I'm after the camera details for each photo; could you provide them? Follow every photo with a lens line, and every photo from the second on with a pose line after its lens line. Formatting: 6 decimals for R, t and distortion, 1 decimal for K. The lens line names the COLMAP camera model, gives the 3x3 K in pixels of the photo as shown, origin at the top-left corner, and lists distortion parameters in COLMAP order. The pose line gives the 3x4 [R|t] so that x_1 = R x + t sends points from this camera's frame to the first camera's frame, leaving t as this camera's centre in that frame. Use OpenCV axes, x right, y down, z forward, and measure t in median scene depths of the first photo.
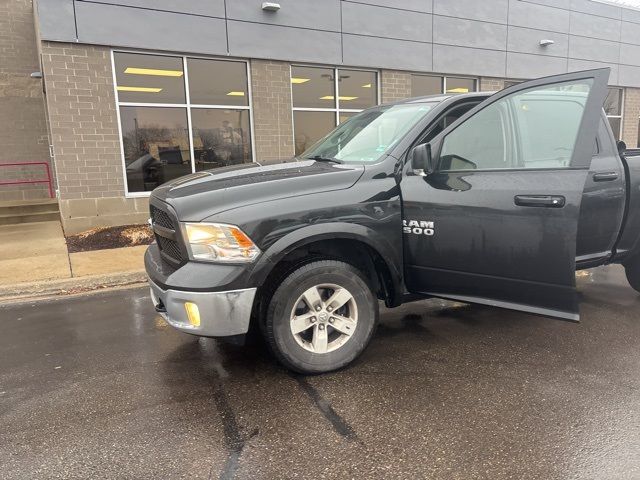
lens RADIAL K [[510.9, 0, 319.7], [0, 510.9, 239.0], [0, 0, 1]] dist [0.056784, -0.050408]
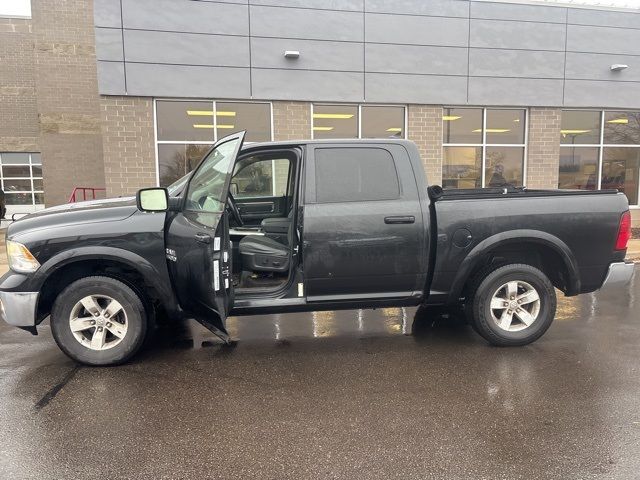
lens RADIAL K [[510.9, 0, 318.0], [0, 510.9, 239.1], [0, 0, 1]] dist [0.056784, -0.050408]
pose [[0.943700, 0.053687, -0.326417, 0.402132], [-0.068718, 0.997033, -0.034684, -0.018373], [0.323586, 0.055162, 0.944589, -0.015788]]
